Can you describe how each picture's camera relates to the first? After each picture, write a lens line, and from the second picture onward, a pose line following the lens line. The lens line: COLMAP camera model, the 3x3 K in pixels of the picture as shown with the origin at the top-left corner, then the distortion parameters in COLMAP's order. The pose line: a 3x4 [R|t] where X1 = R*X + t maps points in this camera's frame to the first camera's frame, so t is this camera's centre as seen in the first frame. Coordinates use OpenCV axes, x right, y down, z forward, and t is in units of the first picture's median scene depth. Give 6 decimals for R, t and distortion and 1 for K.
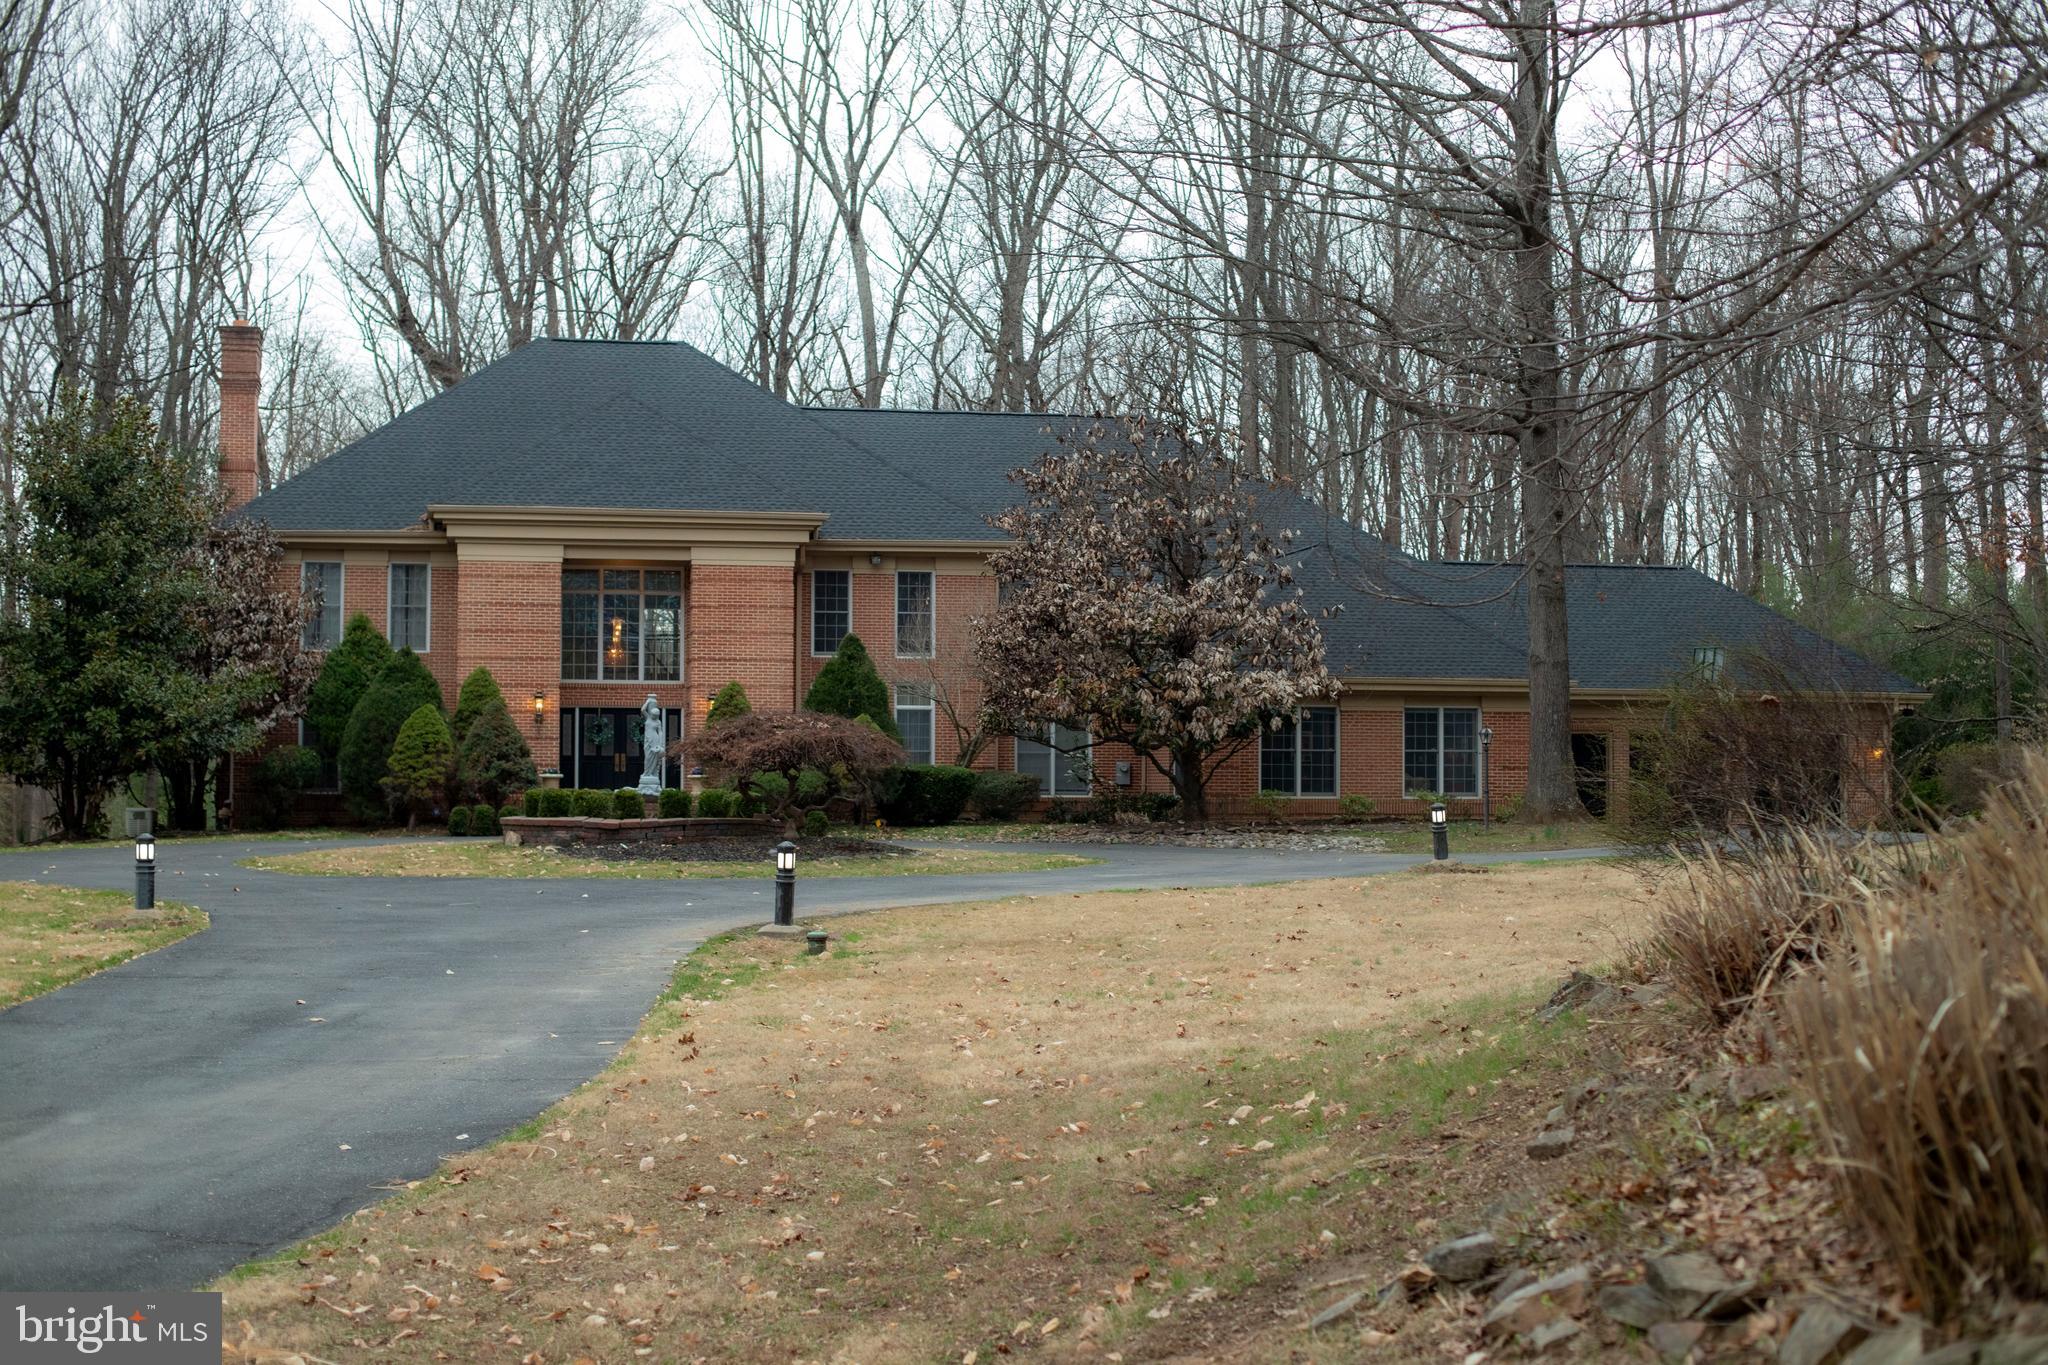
lens RADIAL K [[2940.9, 0, 1054.4], [0, 2940.9, 683.2], [0, 0, 1]] dist [-0.123945, 0.000000]
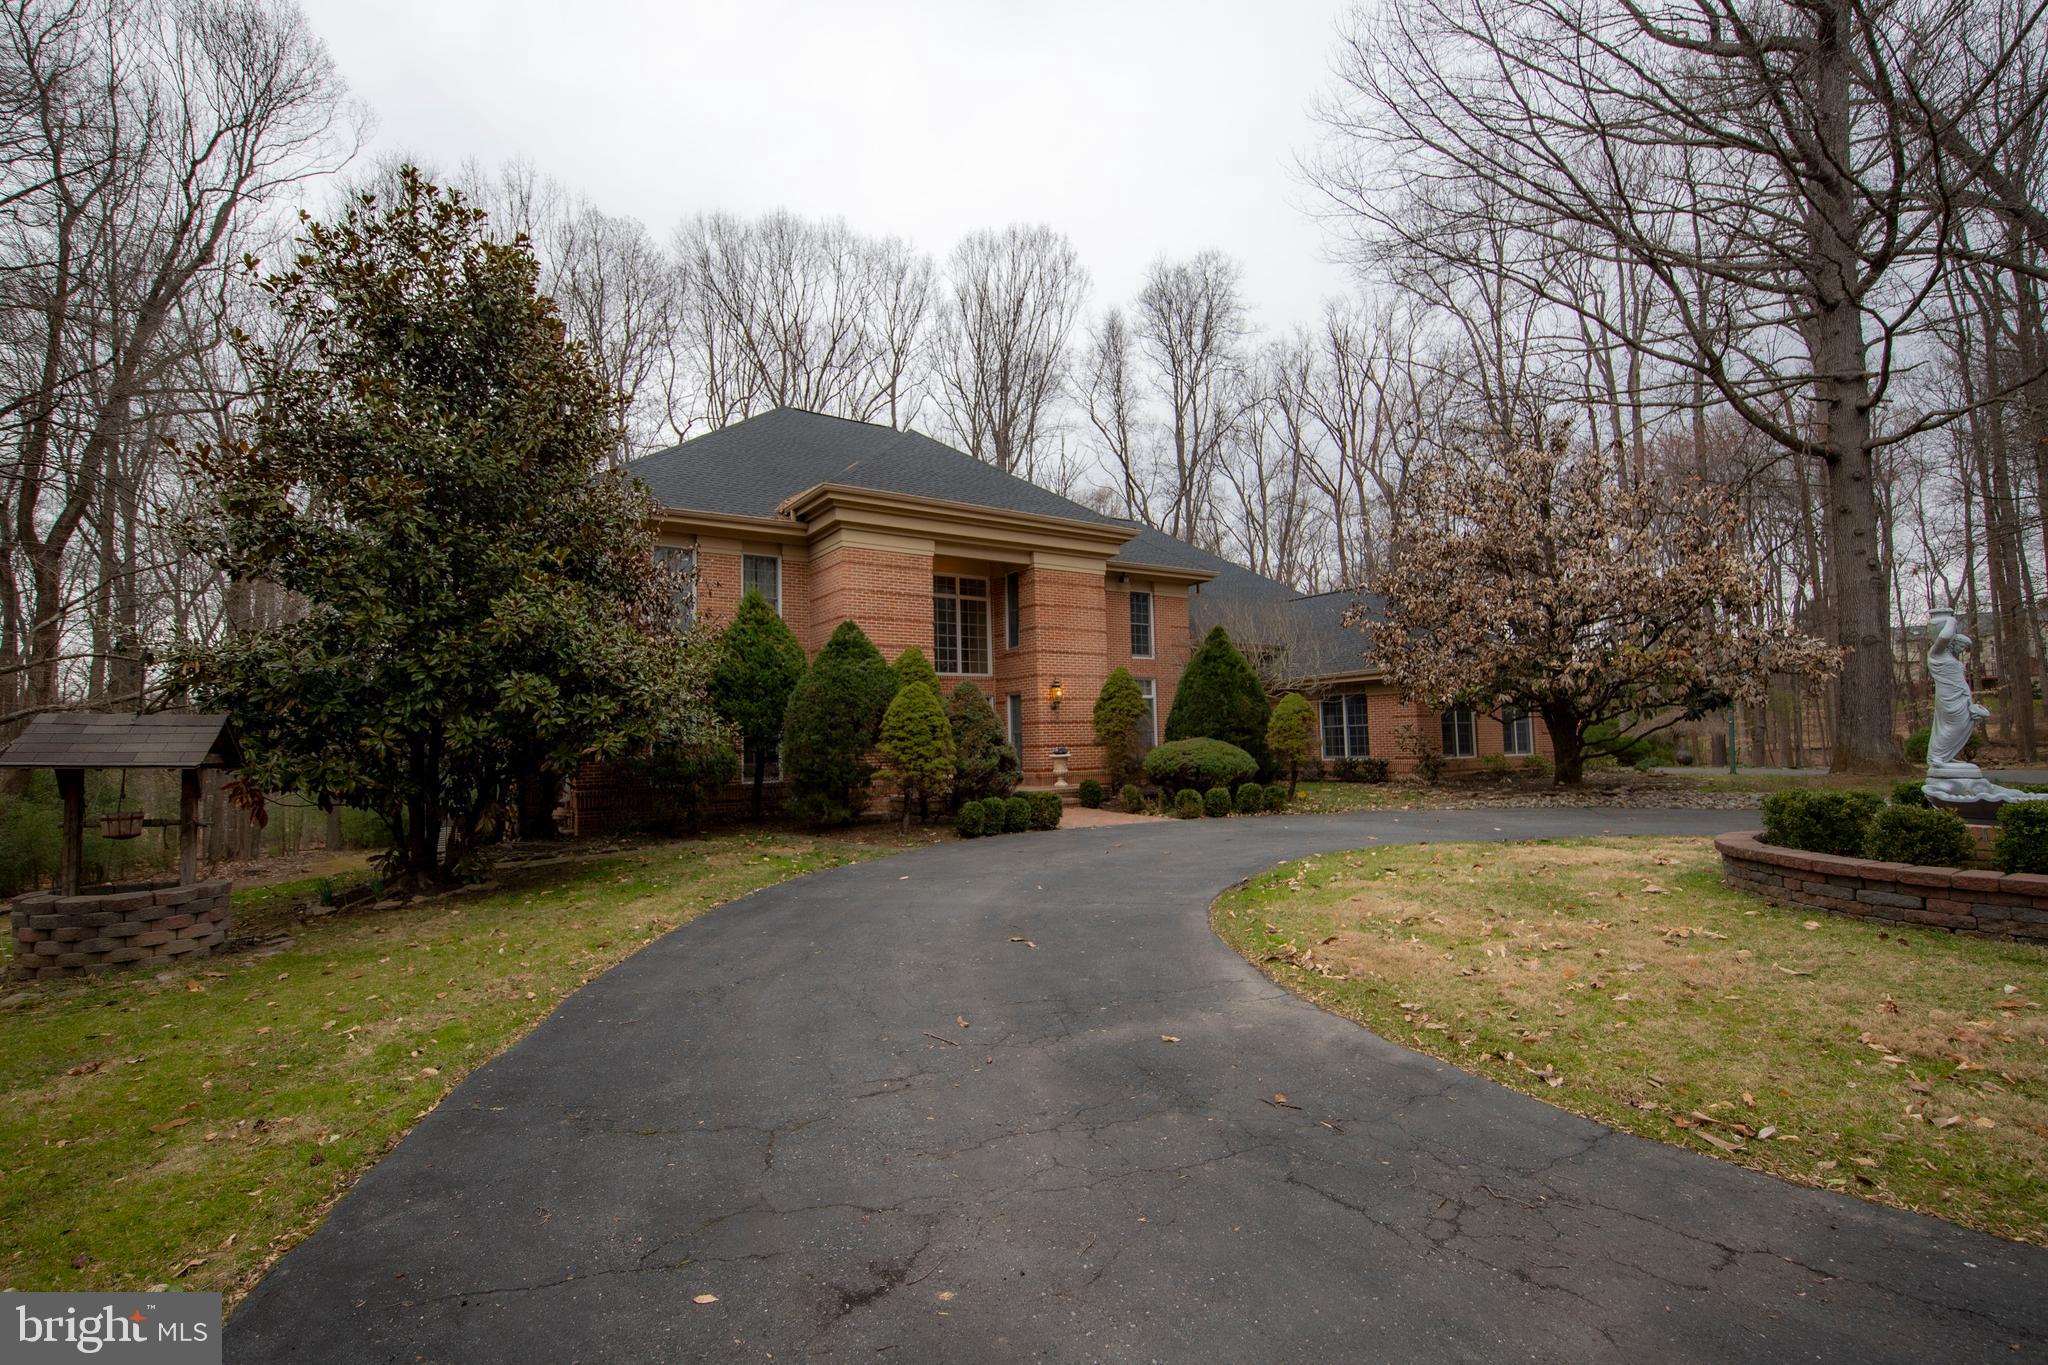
lens RADIAL K [[922.2, 0, 1023.4], [0, 922.2, 687.7], [0, 0, 1]] dist [0.010894, -0.002471]
pose [[0.919941, -0.001979, 0.392052, -0.269281], [0.013949, 0.999519, -0.027685, 0.015495], [-0.391809, 0.030938, 0.919526, 0.686853]]
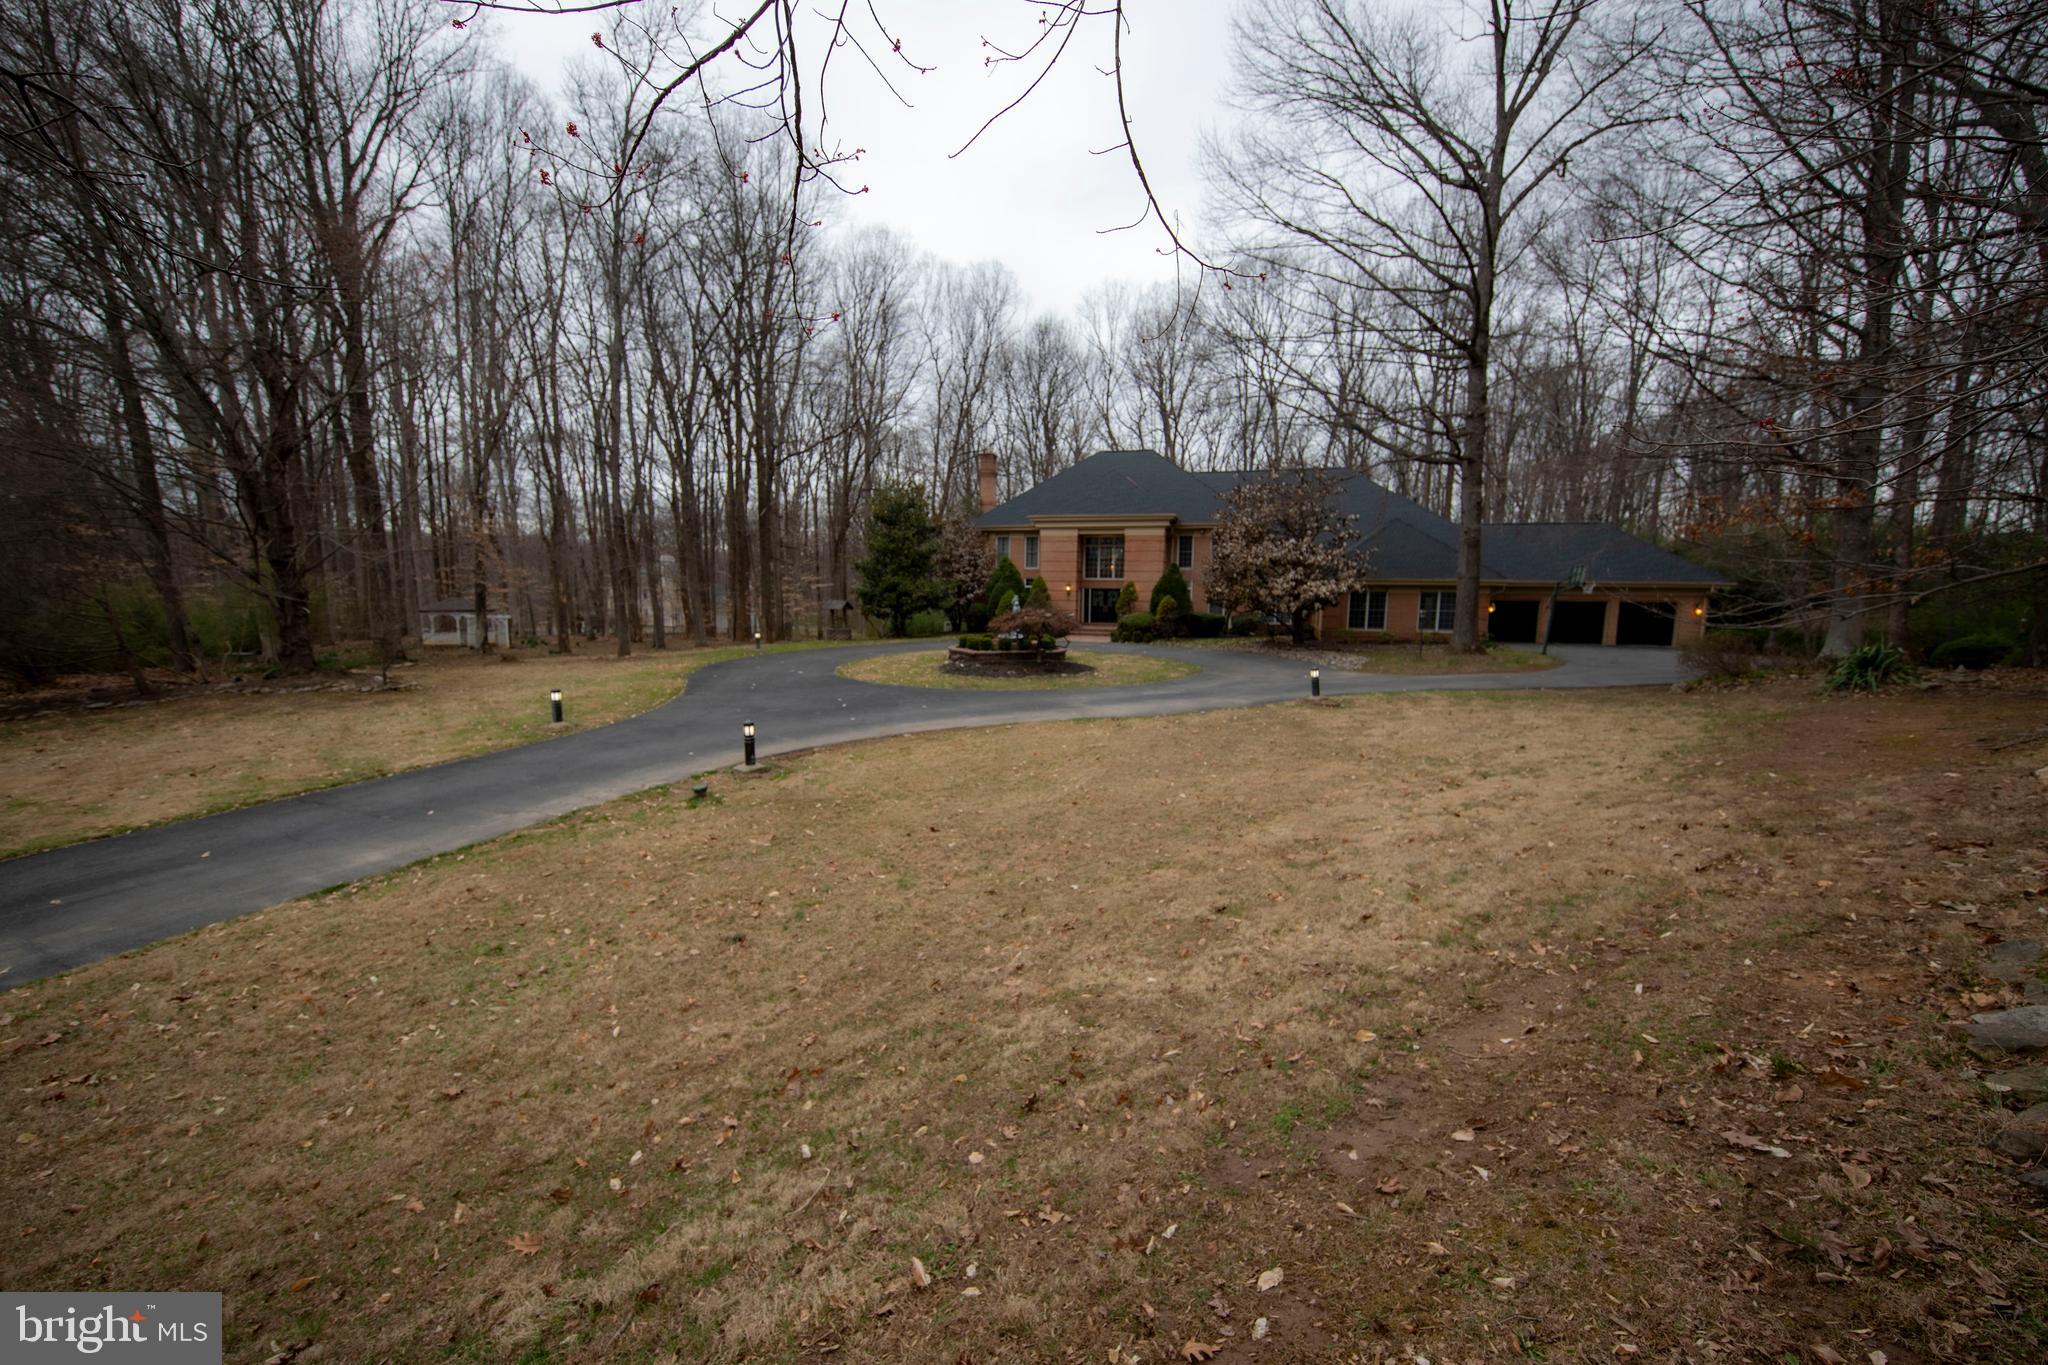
lens RADIAL K [[799.8, 0, 1020.6], [0, 799.8, 688.7], [0, 0, 1]] dist [0.009486, -0.004357]
pose [[0.888754, 0.063519, -0.453962, 0.131736], [0.010708, 0.987205, 0.159096, -0.019754], [0.458259, -0.146258, 0.876702, 0.305597]]
